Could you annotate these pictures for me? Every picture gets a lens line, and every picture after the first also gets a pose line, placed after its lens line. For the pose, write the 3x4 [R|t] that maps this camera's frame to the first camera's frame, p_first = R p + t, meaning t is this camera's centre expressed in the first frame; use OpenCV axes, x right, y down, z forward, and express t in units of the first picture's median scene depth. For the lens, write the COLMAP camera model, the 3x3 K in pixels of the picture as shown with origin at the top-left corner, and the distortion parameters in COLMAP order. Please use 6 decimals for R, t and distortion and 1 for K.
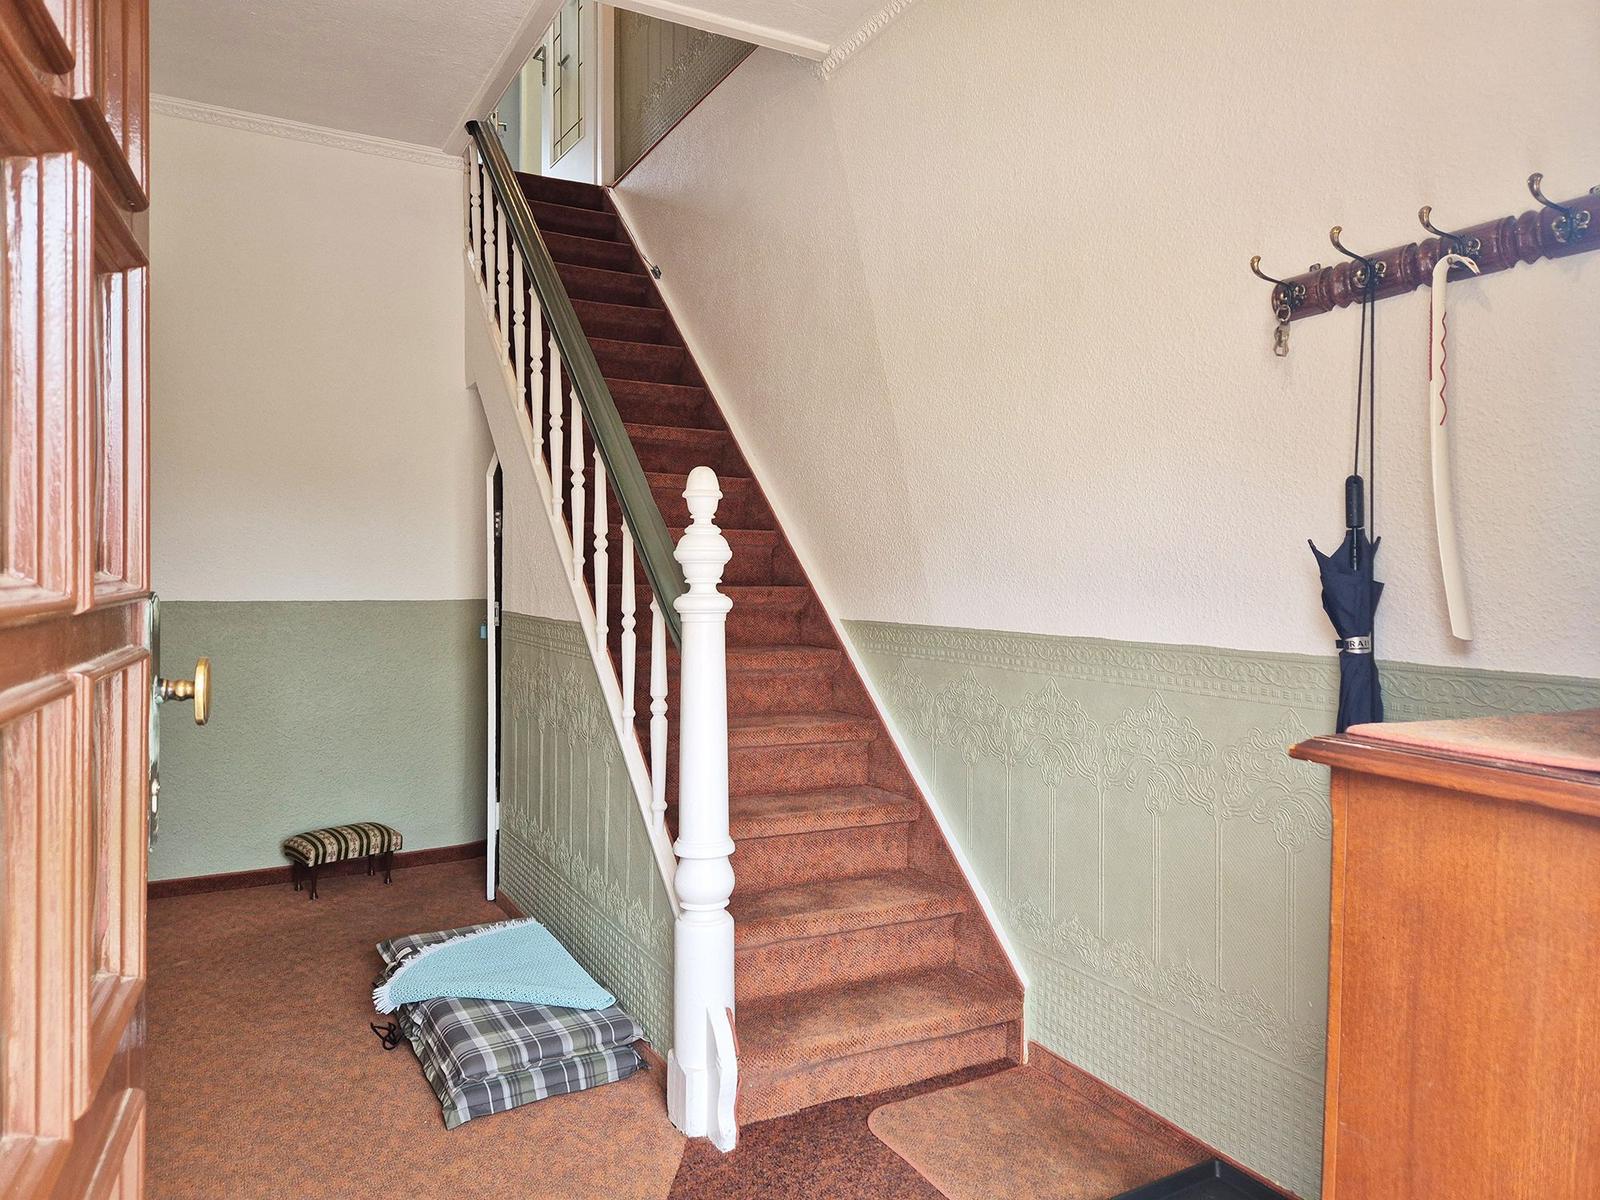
lens RADIAL K [[1076.4, 0, 800.0], [0, 1076.4, 600.0], [0, 0, 1]] dist [0.053639, -0.019594]
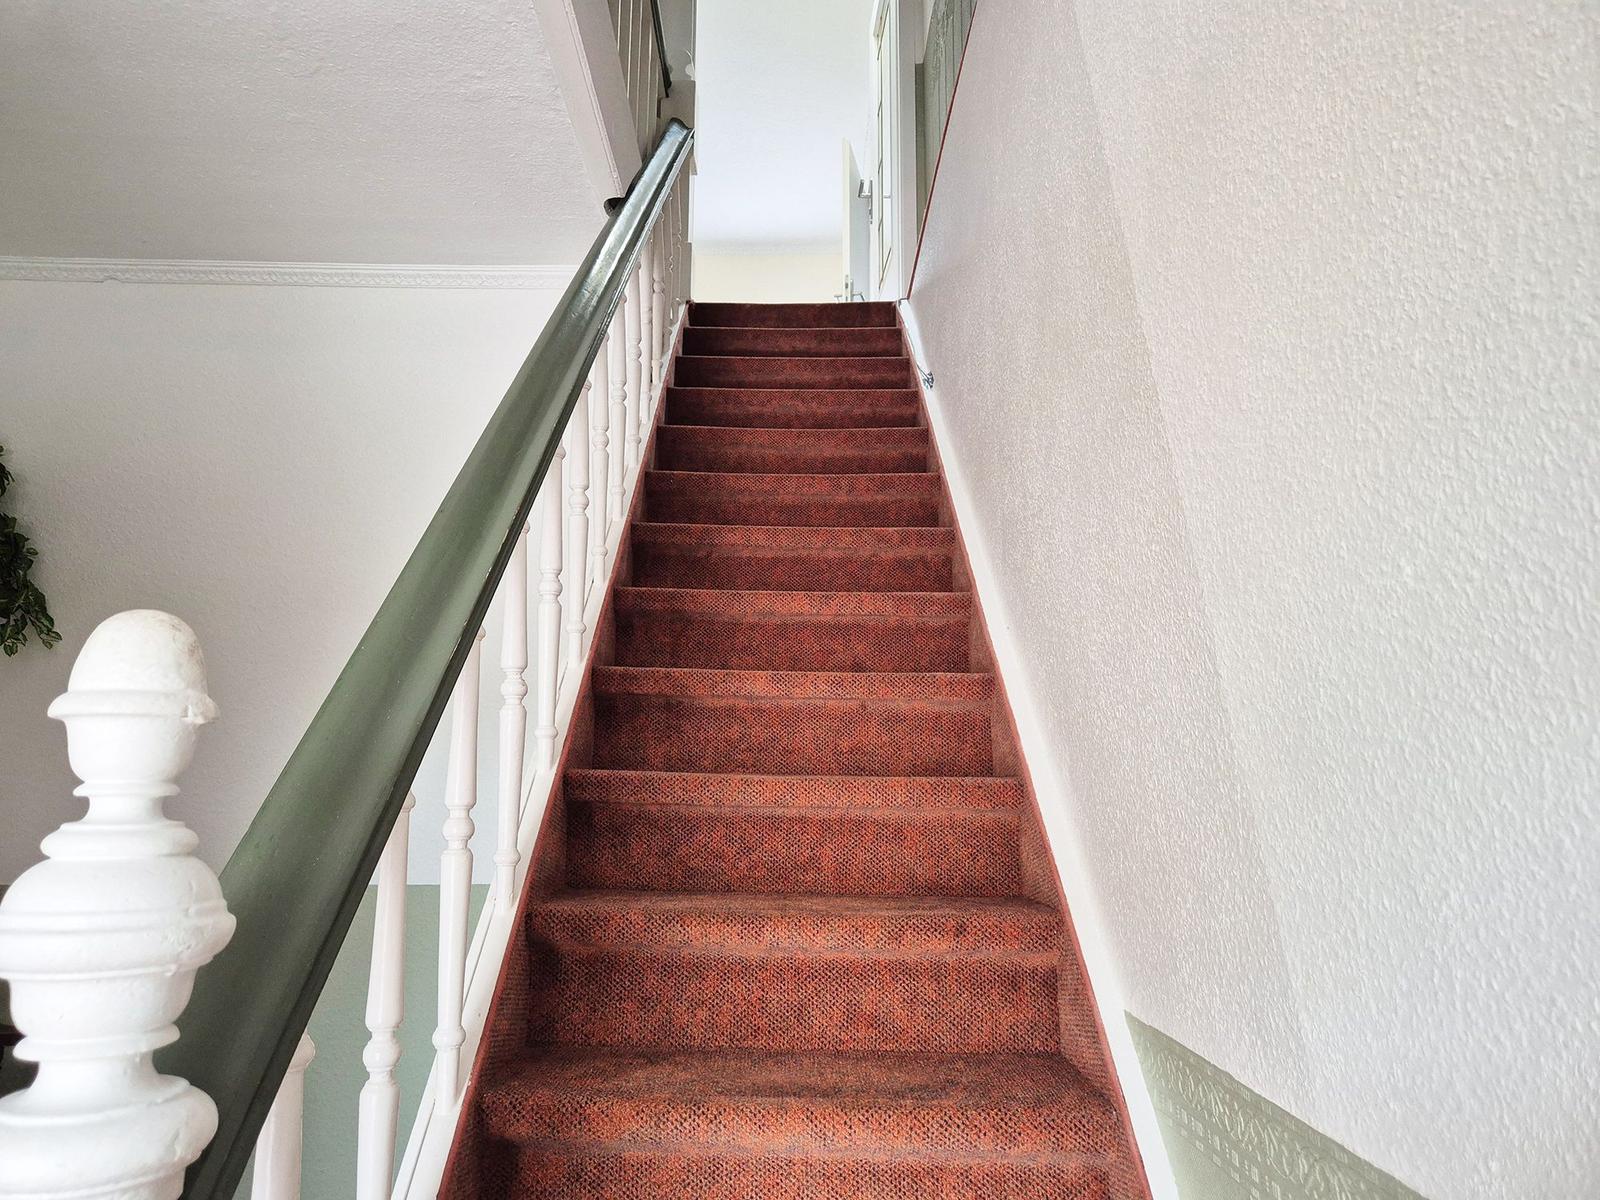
lens RADIAL K [[1076.4, 0, 800.0], [0, 1076.4, 600.0], [0, 0, 1]] dist [0.053639, -0.019594]
pose [[0.889285, -0.081298, -0.450070, 0.107355], [-0.011615, 0.979742, -0.199925, -0.042207], [0.457206, 0.183018, 0.870326, 0.495467]]
